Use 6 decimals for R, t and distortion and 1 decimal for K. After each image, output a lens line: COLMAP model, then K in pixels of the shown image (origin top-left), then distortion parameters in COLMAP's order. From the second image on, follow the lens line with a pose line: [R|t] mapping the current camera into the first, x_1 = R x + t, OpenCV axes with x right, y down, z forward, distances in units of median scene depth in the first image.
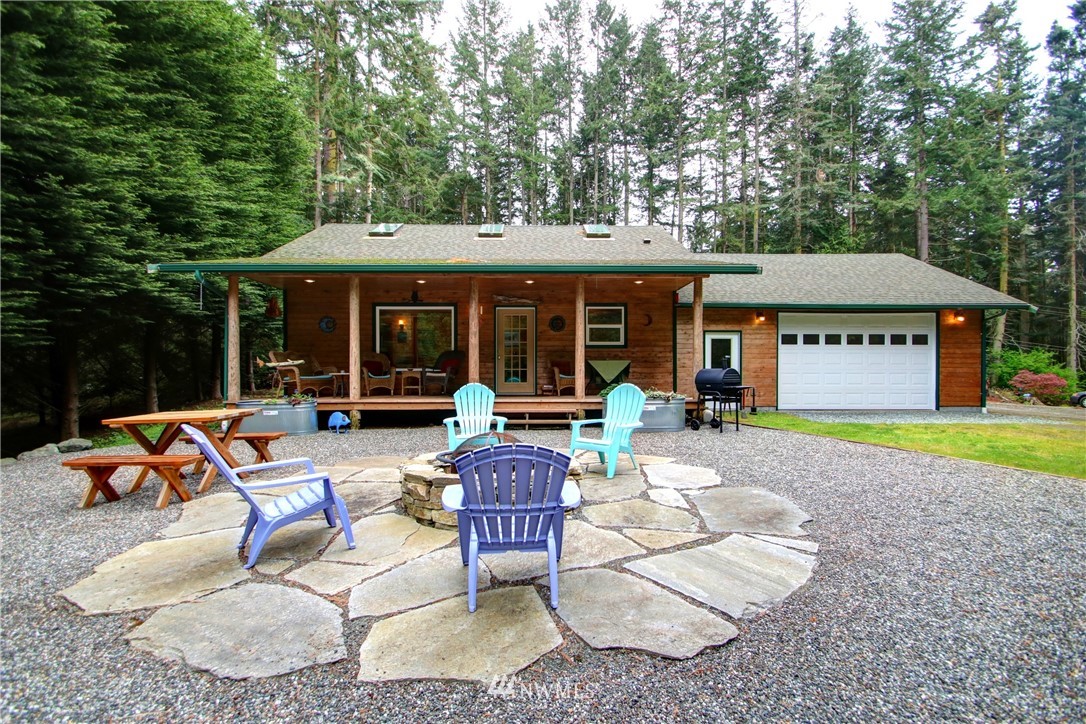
lens RADIAL K [[511.6, 0, 543.2], [0, 511.6, 364.3], [0, 0, 1]] dist [0.007732, -0.011698]
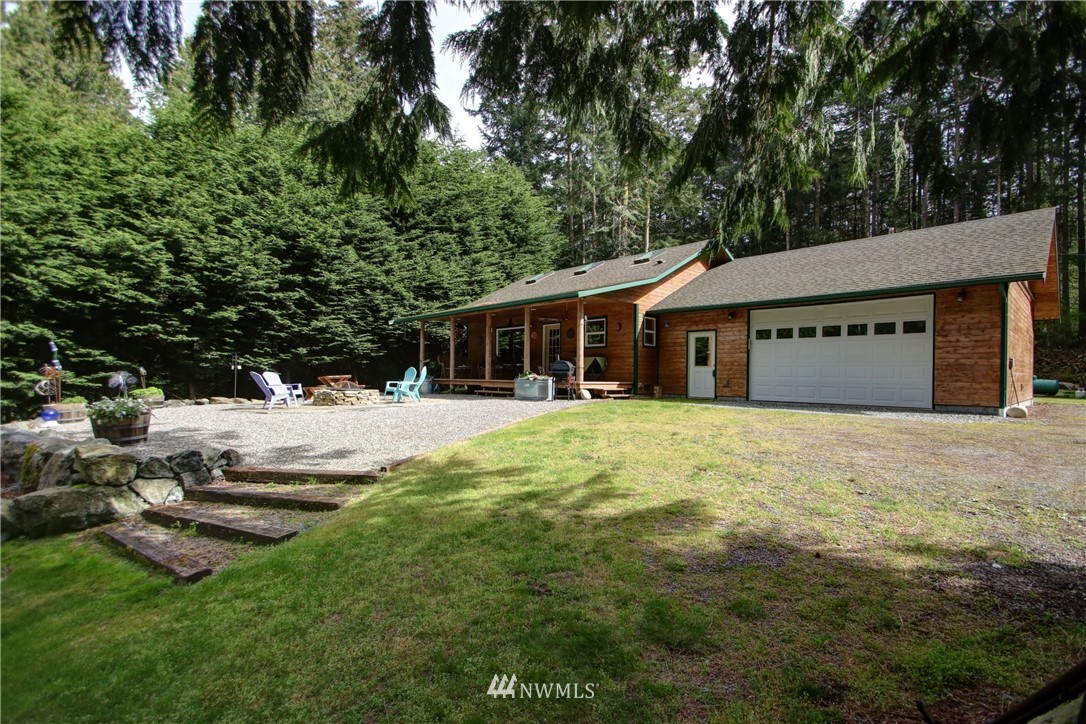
lens RADIAL K [[511.6, 0, 539.7], [0, 511.6, 366.6], [0, 0, 1]] dist [0.007732, -0.011698]
pose [[0.665575, -0.001612, -0.746330, 0.972997], [0.007536, 0.999961, 0.004561, 0.009422], [0.746293, -0.008660, 0.665561, -0.050781]]
